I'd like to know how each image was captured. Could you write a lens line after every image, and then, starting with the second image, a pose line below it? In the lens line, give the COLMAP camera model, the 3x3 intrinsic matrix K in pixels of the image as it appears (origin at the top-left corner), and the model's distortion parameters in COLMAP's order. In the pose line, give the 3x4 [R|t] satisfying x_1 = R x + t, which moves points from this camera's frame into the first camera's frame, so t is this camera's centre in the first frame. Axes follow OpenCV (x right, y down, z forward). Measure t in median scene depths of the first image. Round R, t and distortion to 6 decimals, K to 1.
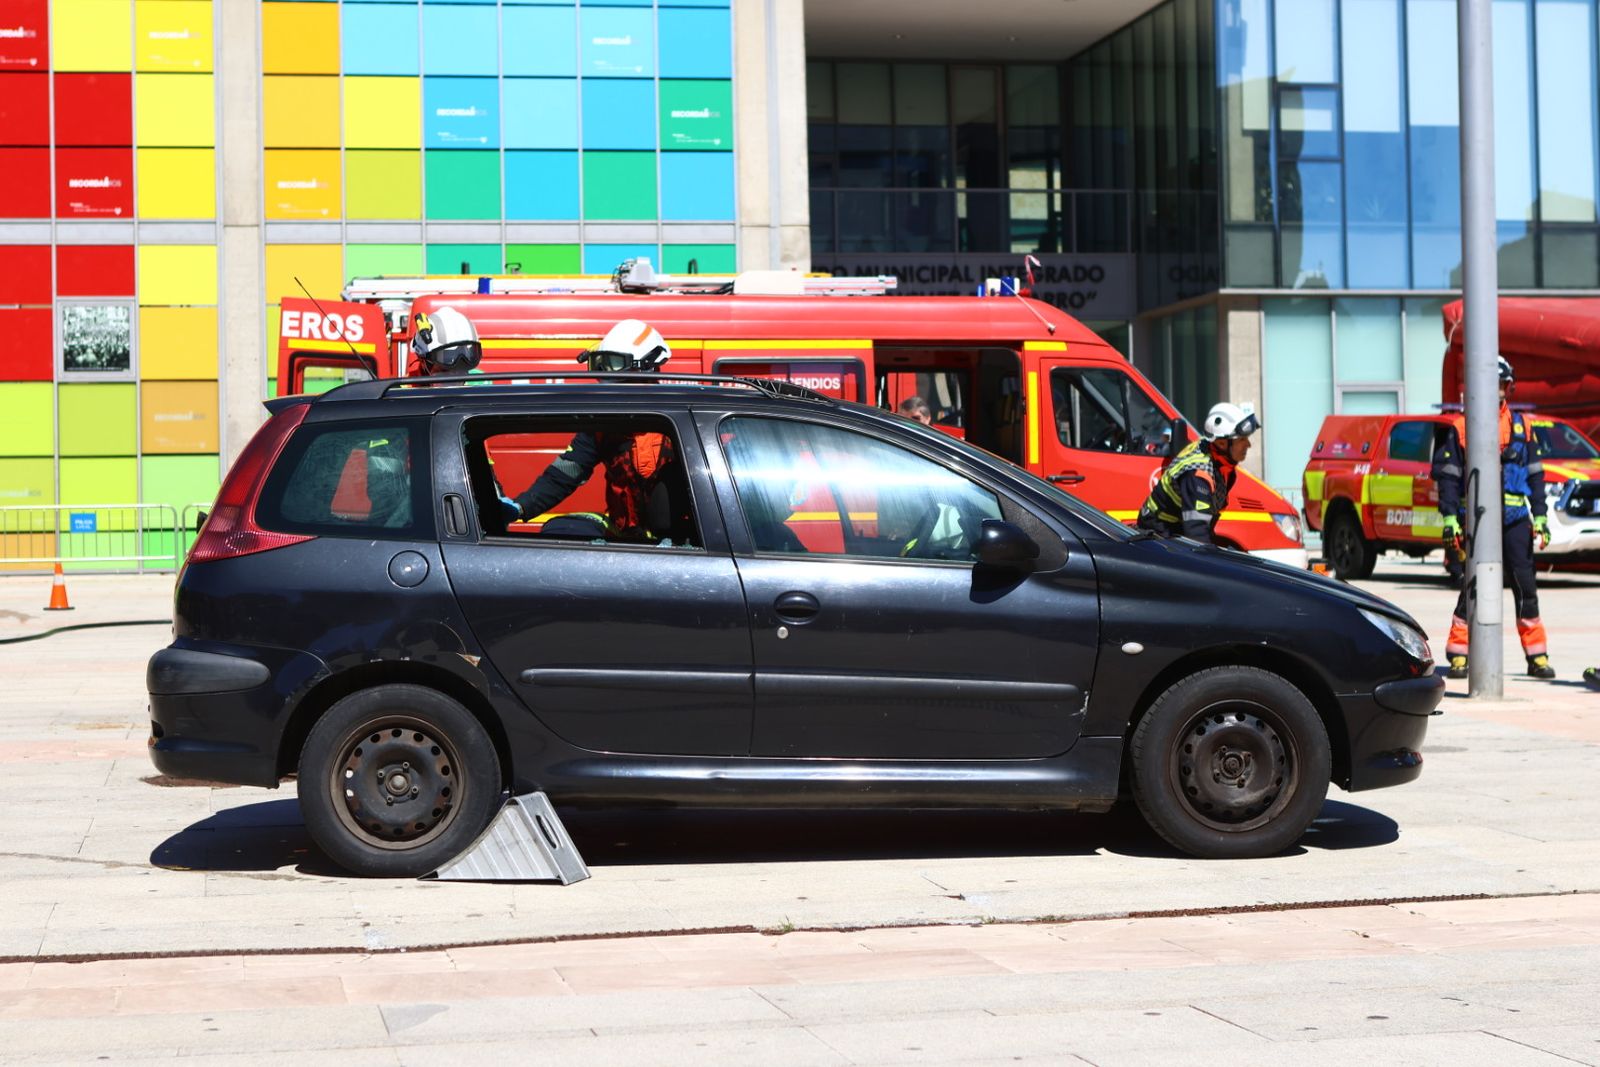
lens RADIAL K [[2917.7, 0, 769.7], [0, 2917.7, 448.8], [0, 0, 1]] dist [-0.050827, 0.000000]
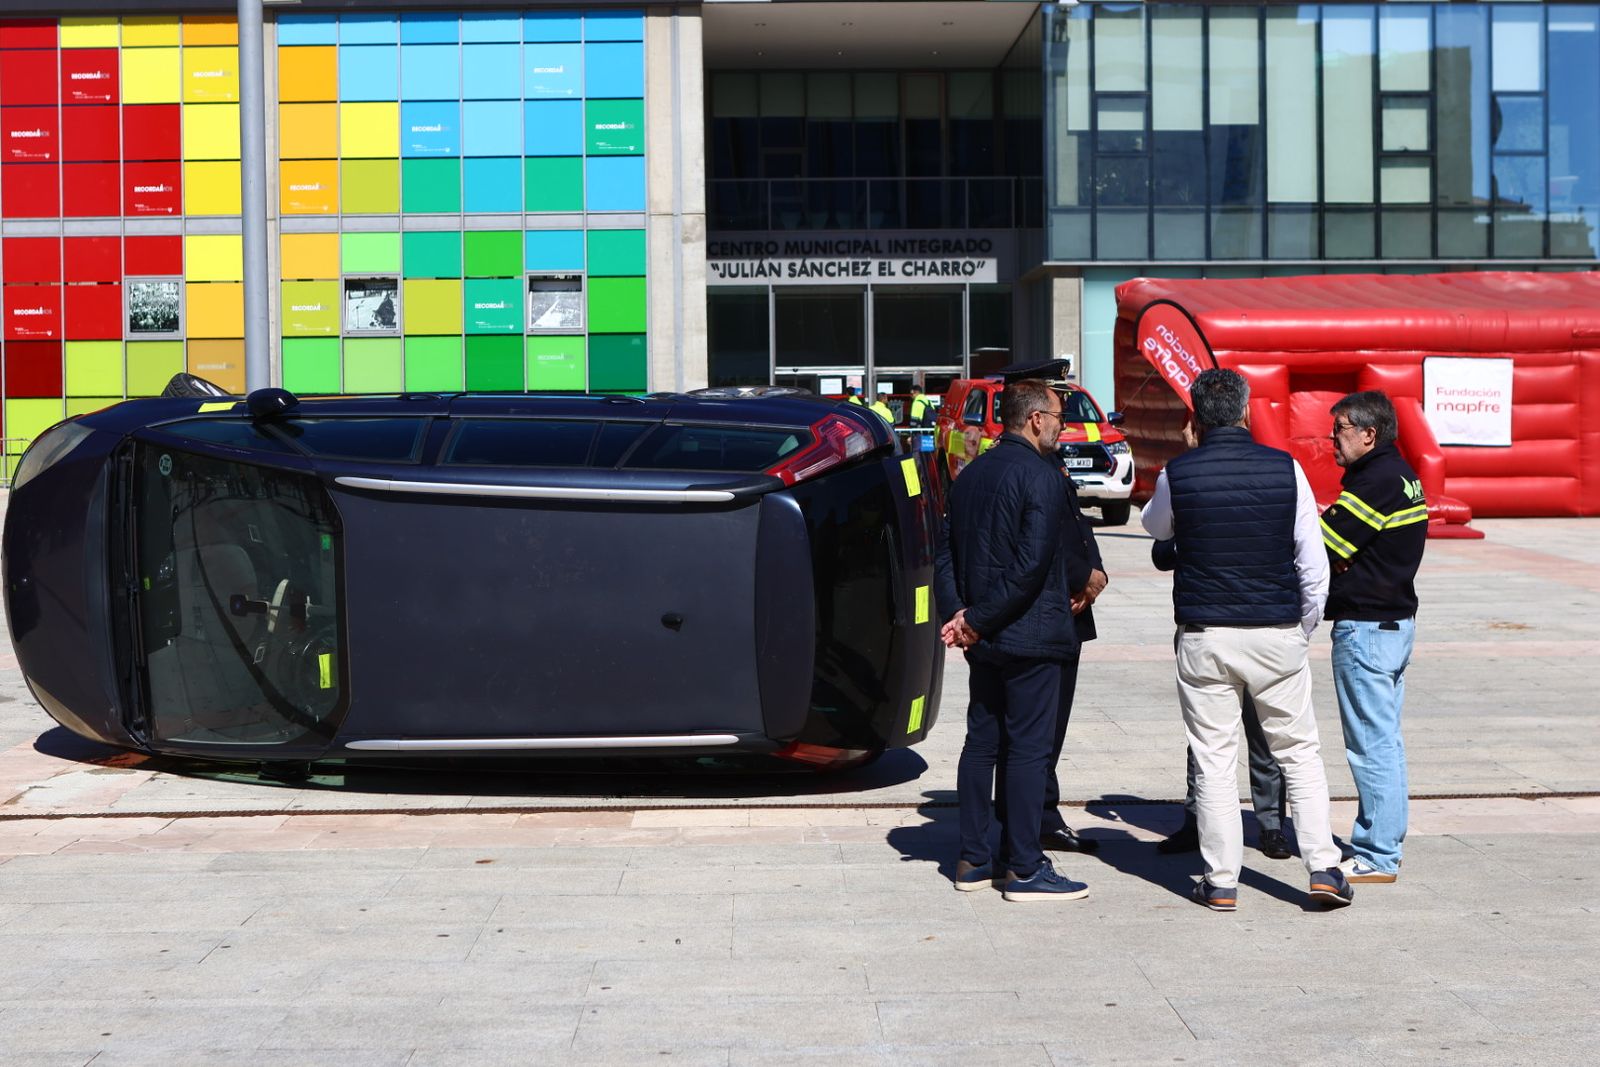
lens RADIAL K [[2428.6, 0, 816.3], [0, 2428.6, 493.8], [0, 0, 1]] dist [-0.079298, 0.000000]
pose [[0.987177, 0.010686, -0.159271, 0.242661], [-0.000785, 0.998070, 0.062098, -0.022076], [0.159628, -0.061177, 0.985280, -0.034944]]
